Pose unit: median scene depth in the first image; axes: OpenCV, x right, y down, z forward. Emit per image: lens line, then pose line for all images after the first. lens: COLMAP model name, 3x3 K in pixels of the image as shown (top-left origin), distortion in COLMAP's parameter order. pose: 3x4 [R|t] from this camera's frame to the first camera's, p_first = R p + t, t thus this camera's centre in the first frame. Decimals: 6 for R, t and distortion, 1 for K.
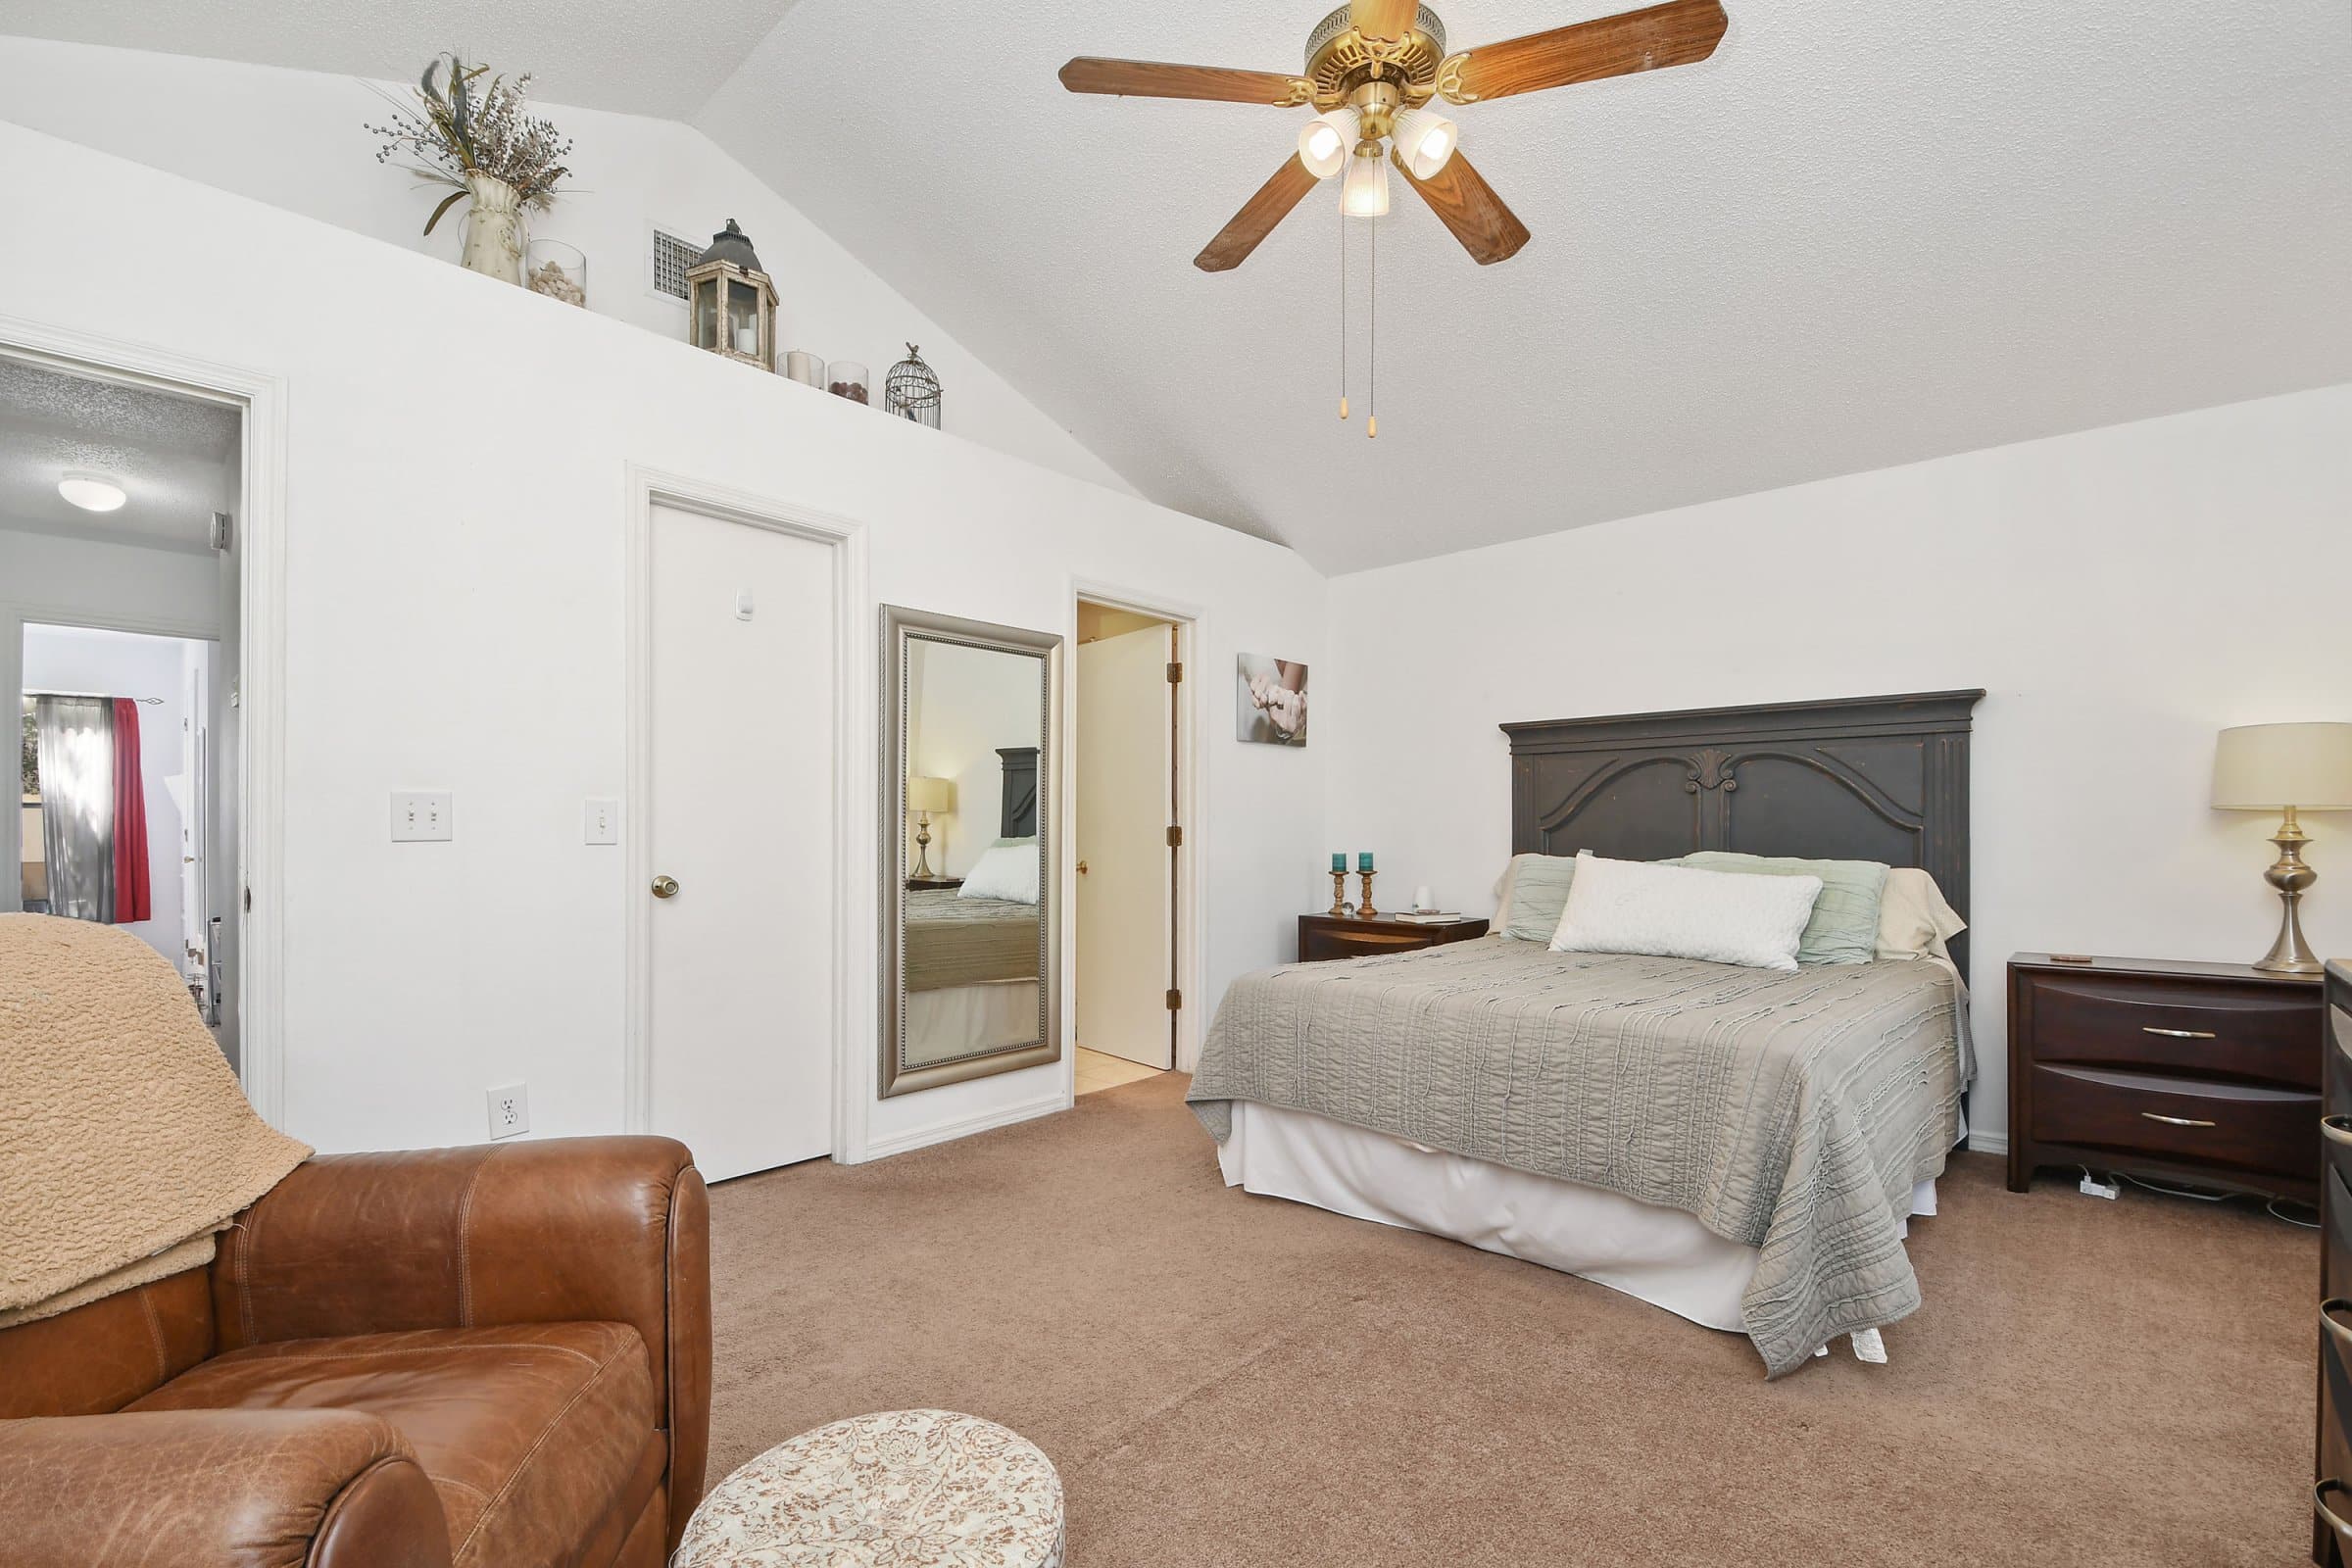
lens RADIAL K [[1044.4, 0, 1159.8], [0, 1044.4, 839.4], [0, 0, 1]] dist [0.016487, -0.000321]
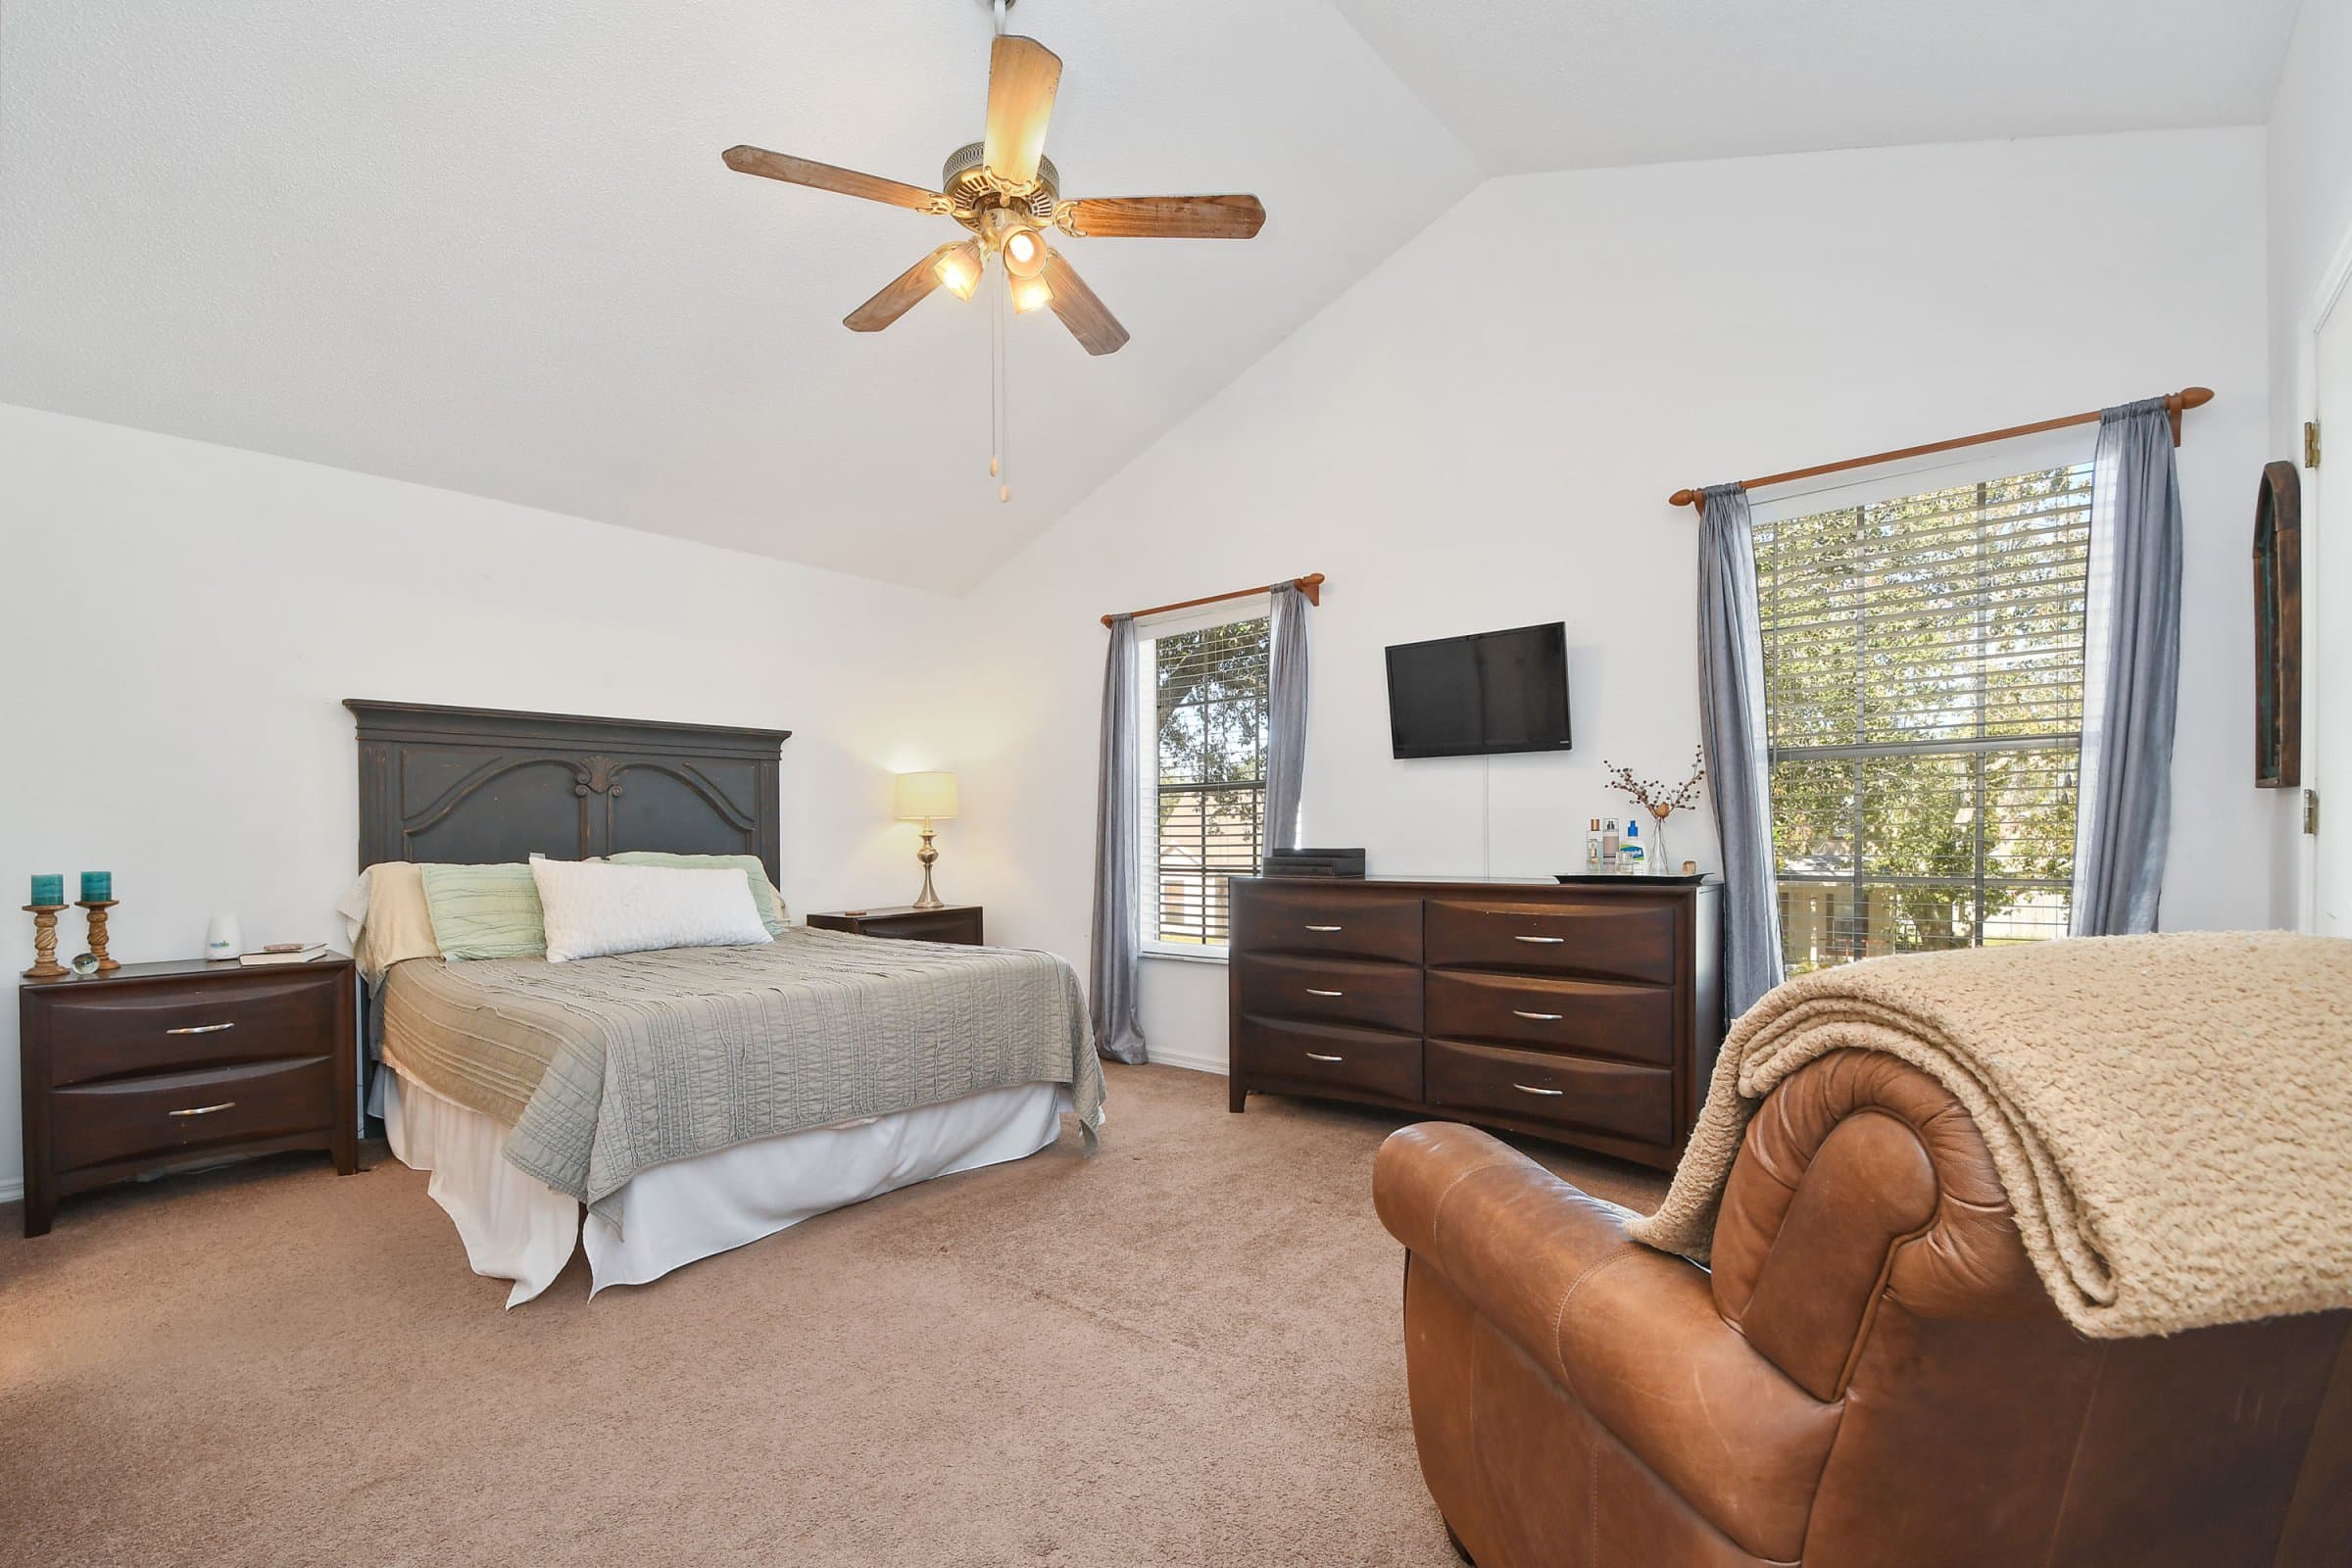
lens RADIAL K [[1044.4, 0, 1143.2], [0, 1044.4, 834.4], [0, 0, 1]] dist [0.016487, -0.000321]
pose [[-0.038605, -0.005179, 0.999241, -0.604525], [0.014855, 0.999873, 0.005756, -0.004796], [-0.999144, 0.015066, -0.038523, 0.534279]]
